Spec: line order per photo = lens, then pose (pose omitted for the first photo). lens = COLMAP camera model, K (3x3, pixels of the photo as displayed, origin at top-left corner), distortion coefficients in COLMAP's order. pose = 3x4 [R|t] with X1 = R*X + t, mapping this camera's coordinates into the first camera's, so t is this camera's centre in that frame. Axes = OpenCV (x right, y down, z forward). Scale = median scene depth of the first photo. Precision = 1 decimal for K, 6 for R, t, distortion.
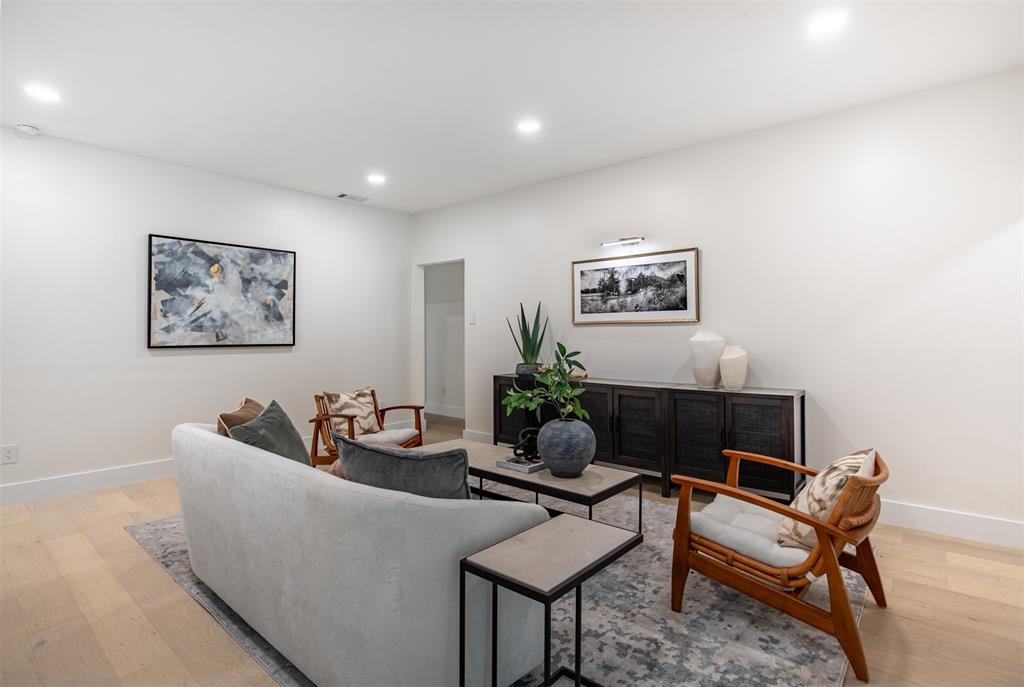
lens RADIAL K [[502.8, 0, 504.9], [0, 502.8, 329.9], [0, 0, 1]] dist [-0.016123, 0.005698]
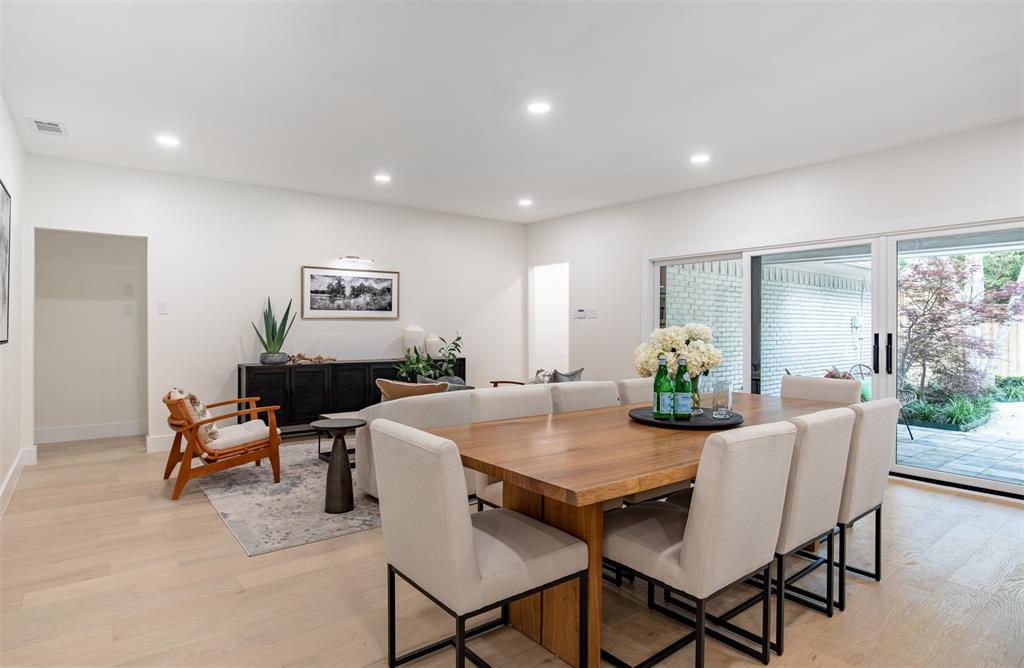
lens RADIAL K [[555.4, 0, 507.1], [0, 555.4, 328.8], [0, 0, 1]] dist [0.000032, 0.001358]
pose [[0.196112, -0.002901, 0.980577, -1.121136], [-0.010784, 0.999929, 0.005115, 0.002445], [-0.980522, -0.011577, 0.196066, 0.277579]]
